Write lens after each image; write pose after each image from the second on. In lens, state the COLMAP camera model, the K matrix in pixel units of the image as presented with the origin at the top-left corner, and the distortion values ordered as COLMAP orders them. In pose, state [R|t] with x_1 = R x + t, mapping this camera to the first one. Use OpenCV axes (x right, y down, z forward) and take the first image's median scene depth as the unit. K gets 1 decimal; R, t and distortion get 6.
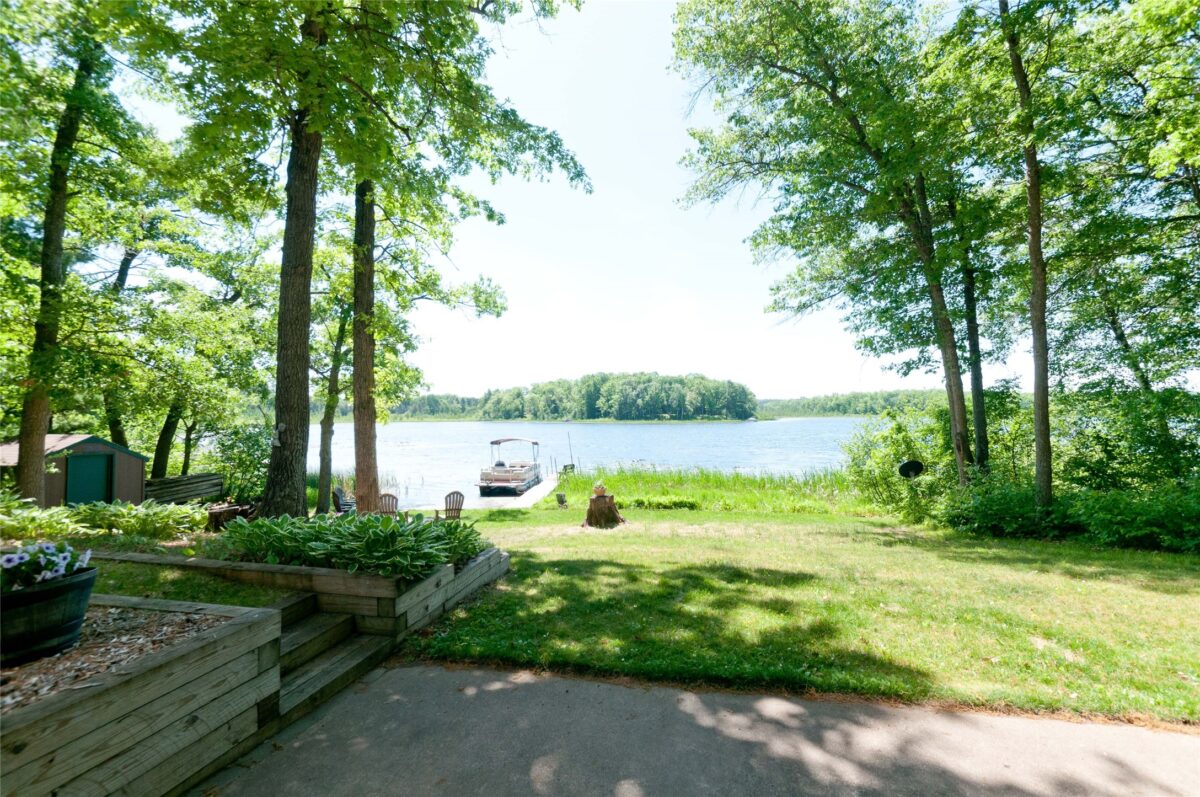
lens RADIAL K [[525.8, 0, 596.6], [0, 525.8, 407.4], [0, 0, 1]] dist [0.007602, -0.004282]
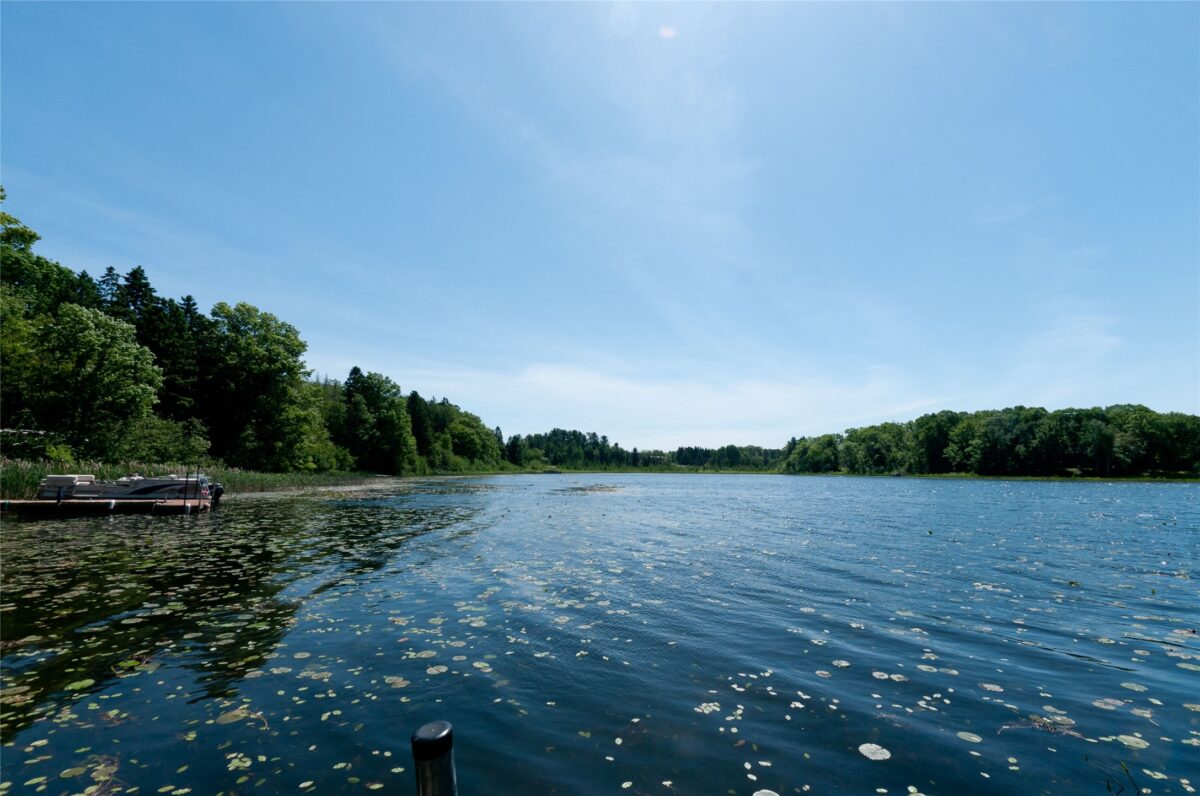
lens RADIAL K [[525.8, 0, 592.6], [0, 525.8, 402.9], [0, 0, 1]] dist [0.007602, -0.004282]
pose [[0.839703, -0.053611, -0.540393, -0.009766], [-0.007438, 0.993886, -0.110160, 0.008373], [0.542995, 0.096521, 0.834170, 0.100485]]
